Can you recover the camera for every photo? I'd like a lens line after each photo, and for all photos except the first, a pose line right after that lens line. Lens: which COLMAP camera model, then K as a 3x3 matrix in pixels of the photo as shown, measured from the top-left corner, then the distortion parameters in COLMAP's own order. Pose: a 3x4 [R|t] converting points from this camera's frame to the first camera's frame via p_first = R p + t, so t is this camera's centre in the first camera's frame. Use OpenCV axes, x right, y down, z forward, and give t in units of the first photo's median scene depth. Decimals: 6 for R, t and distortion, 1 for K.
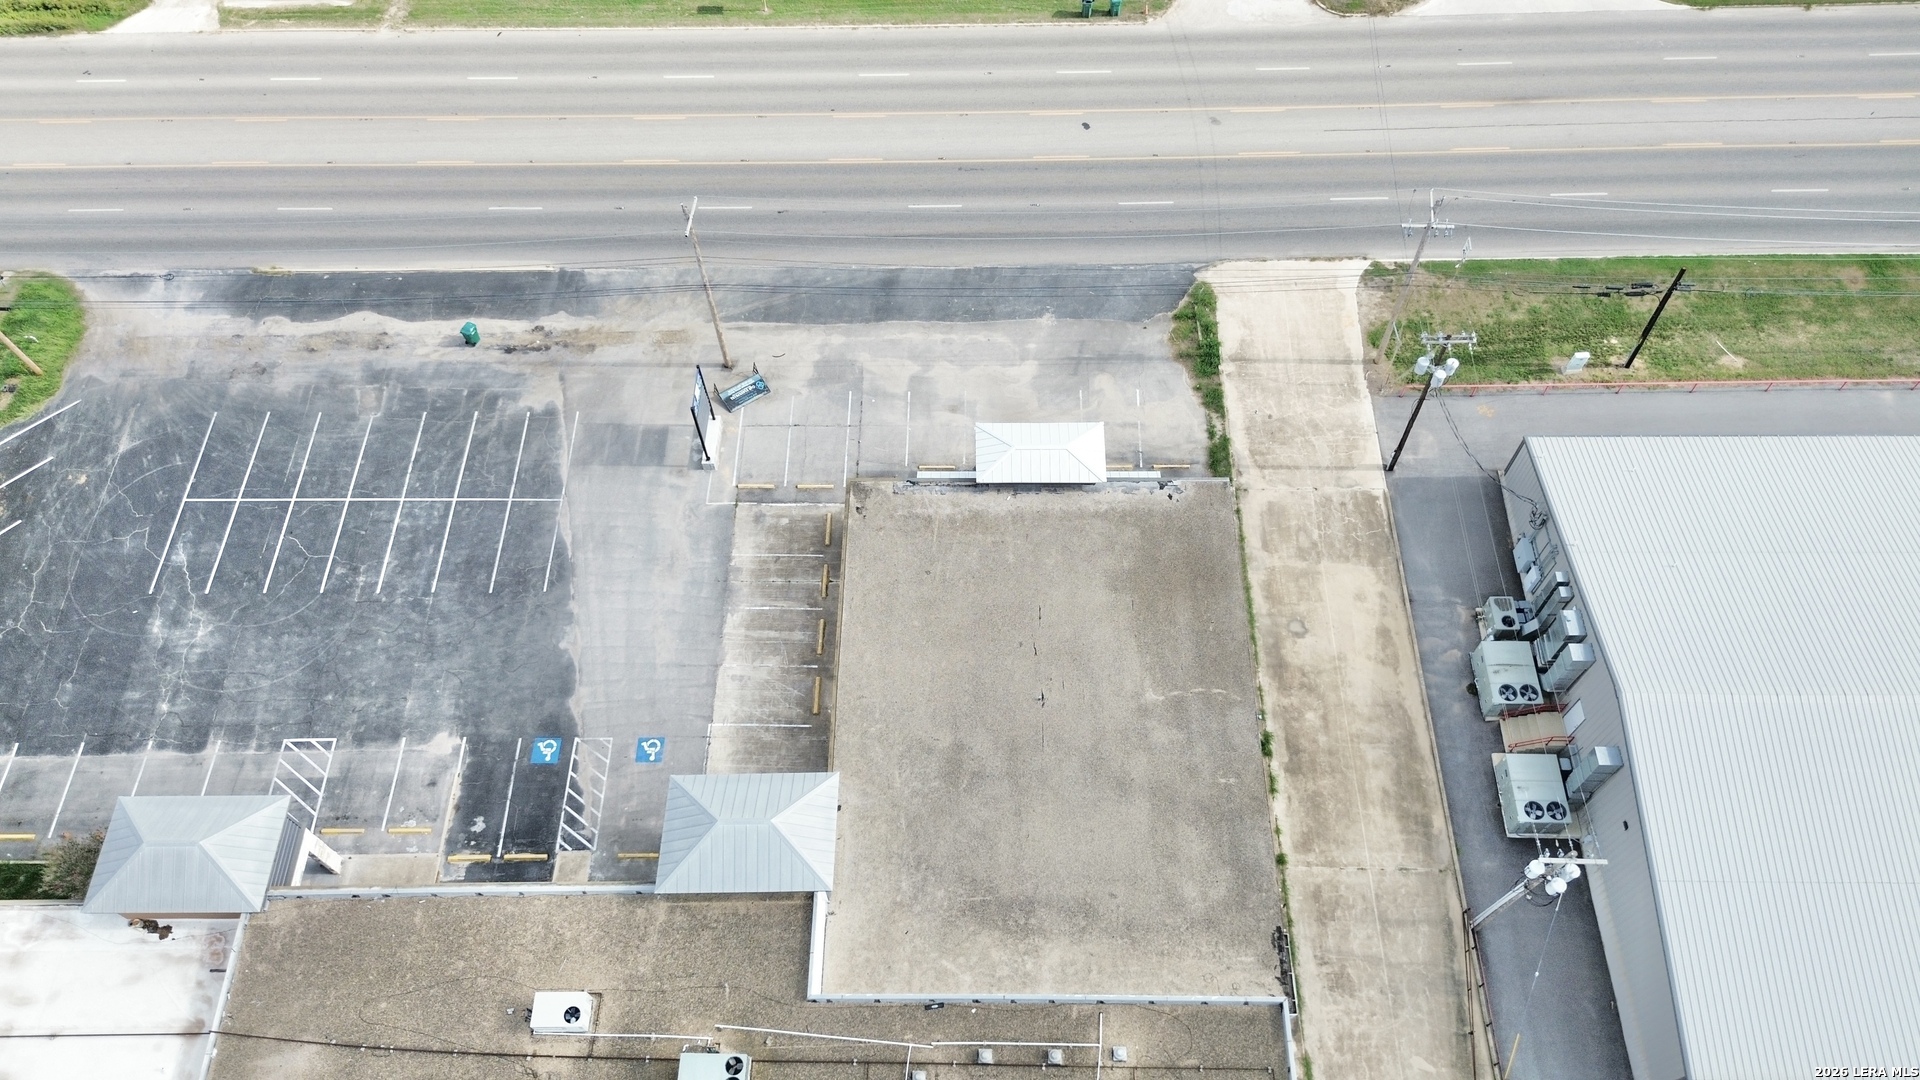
lens RADIAL K [[1366.8, 0, 960.0], [0, 1366.8, 540.0], [0, 0, 1]] dist [0.047182, -0.000353]
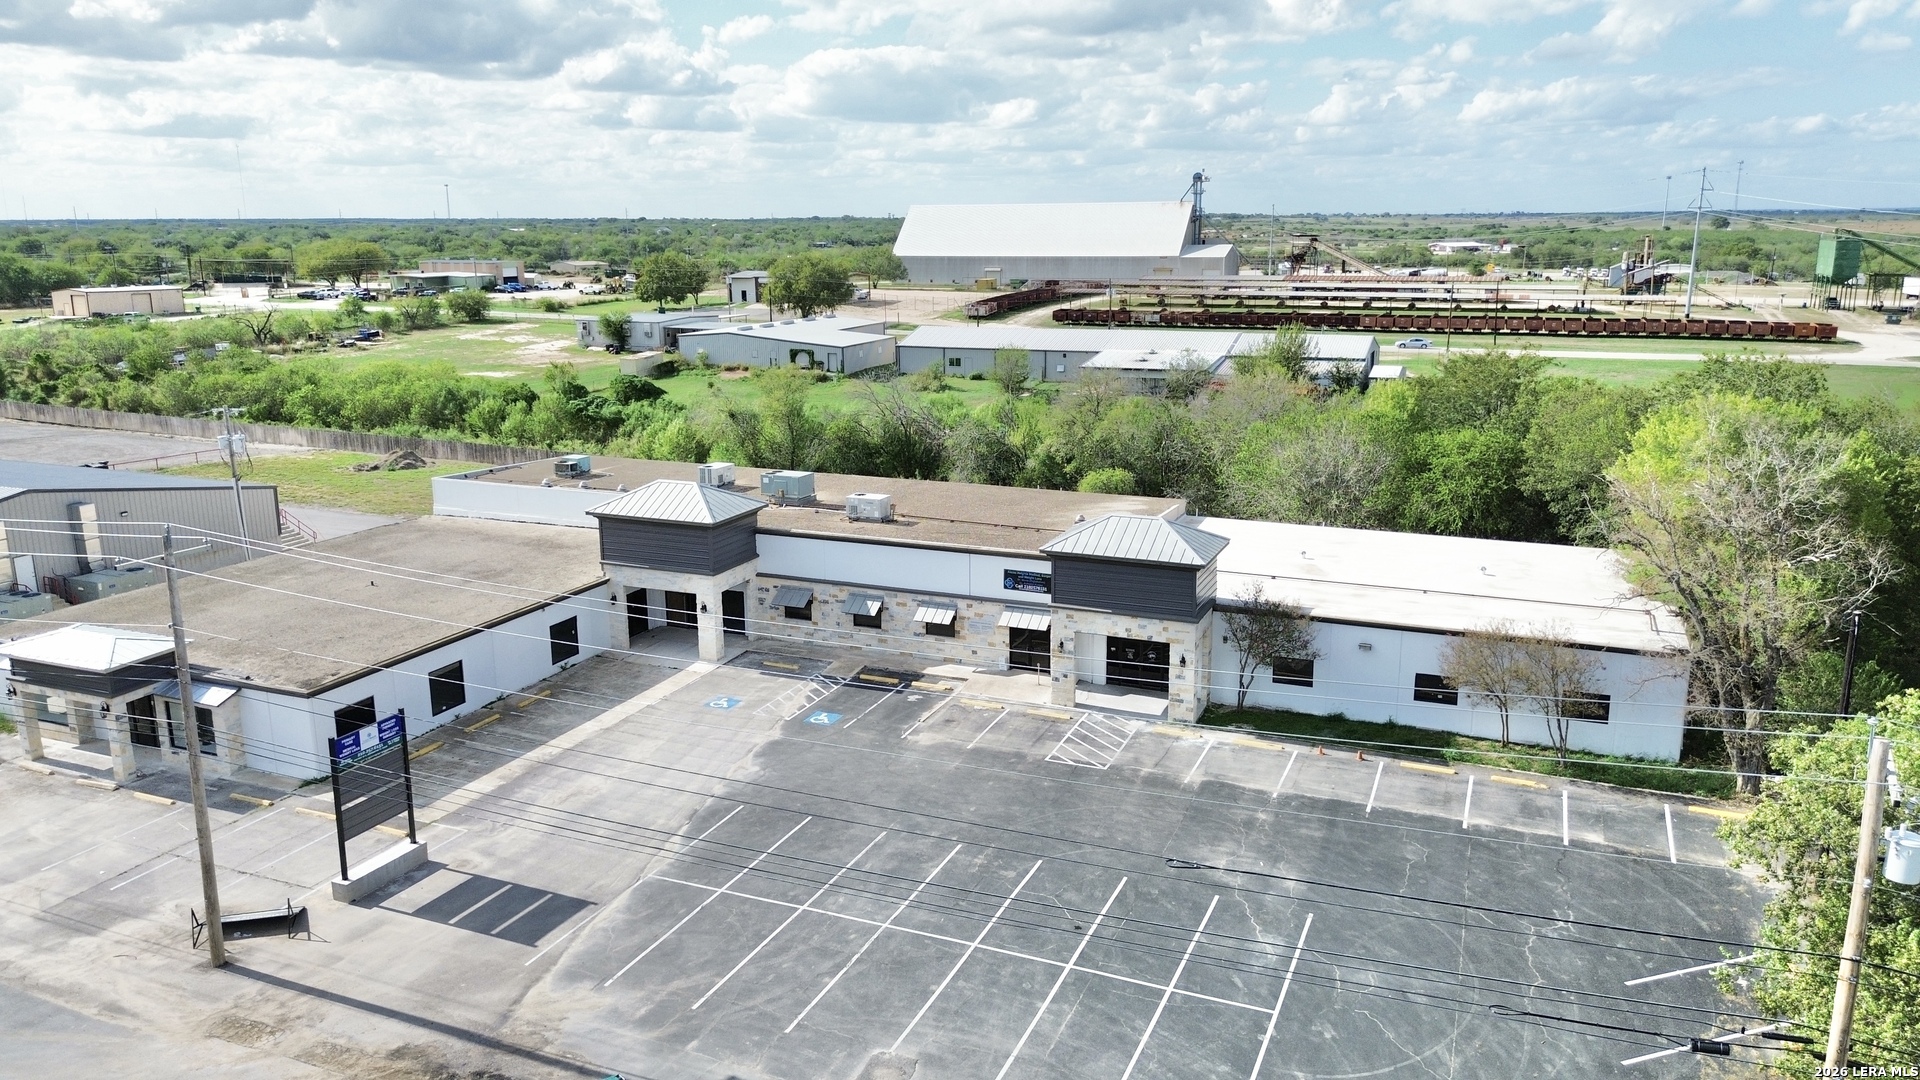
lens RADIAL K [[1350.4, 0, 960.0], [0, 1350.4, 540.0], [0, 0, 1]] dist [0.073319, -0.076652]
pose [[-0.921428, -0.062601, 0.383473, -0.631512], [0.345019, 0.322077, 0.881606, -0.553131], [-0.178697, 0.944642, -0.275172, 0.994198]]
